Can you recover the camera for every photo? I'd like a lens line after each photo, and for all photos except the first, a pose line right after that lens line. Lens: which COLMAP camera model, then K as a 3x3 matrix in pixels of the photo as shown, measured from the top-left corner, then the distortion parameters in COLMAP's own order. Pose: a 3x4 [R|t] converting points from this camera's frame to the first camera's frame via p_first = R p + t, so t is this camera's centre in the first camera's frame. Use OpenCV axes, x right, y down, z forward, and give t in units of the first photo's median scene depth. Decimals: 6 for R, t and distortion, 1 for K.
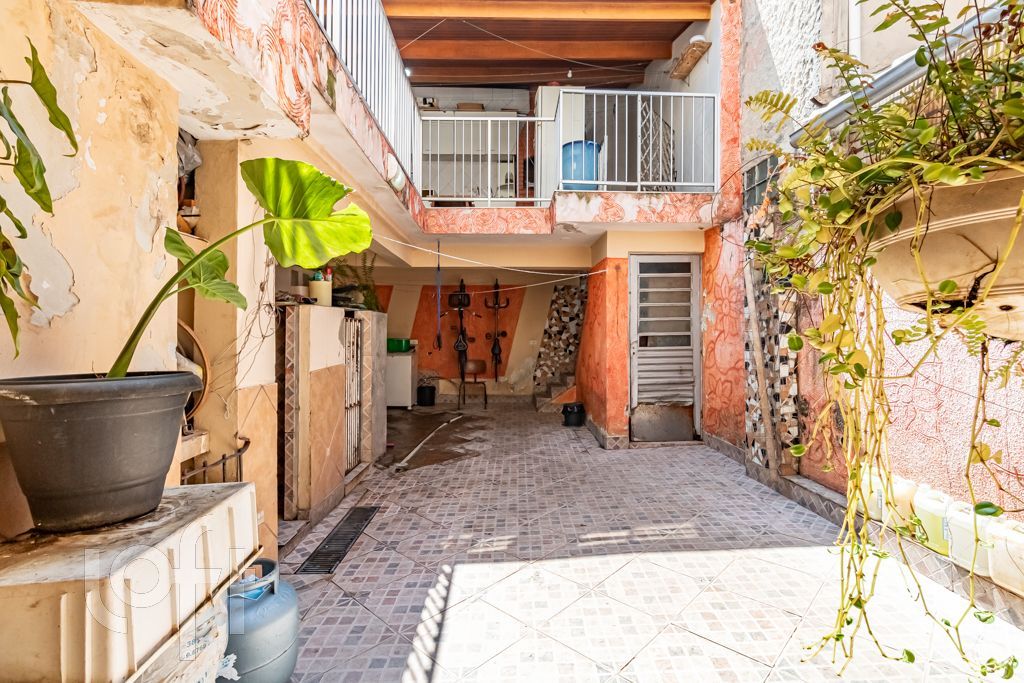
lens RADIAL K [[470.8, 0, 523.7], [0, 470.8, 337.3], [0, 0, 1]] dist [0.000219, 0.001050]
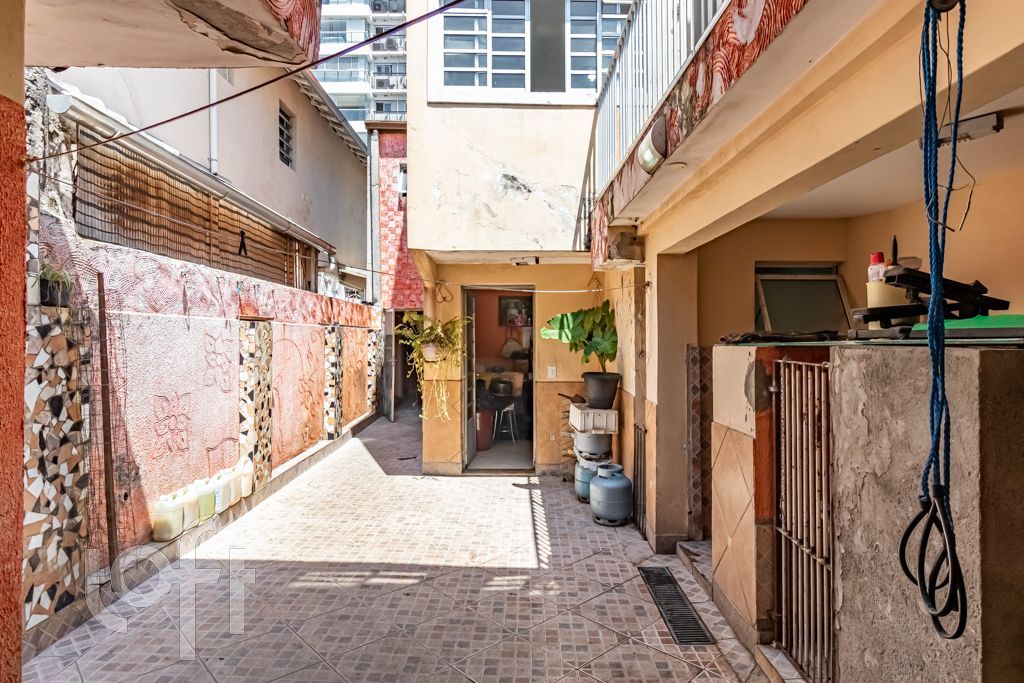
lens RADIAL K [[566.8, 0, 512.0], [0, 566.8, 341.5], [0, 0, 1]] dist [-0.000594, -0.000294]
pose [[-0.998969, 0.003456, 0.045267, -0.130588], [0.004144, 0.999877, 0.015118, -0.099733], [-0.045210, 0.015290, -0.998861, 2.174070]]
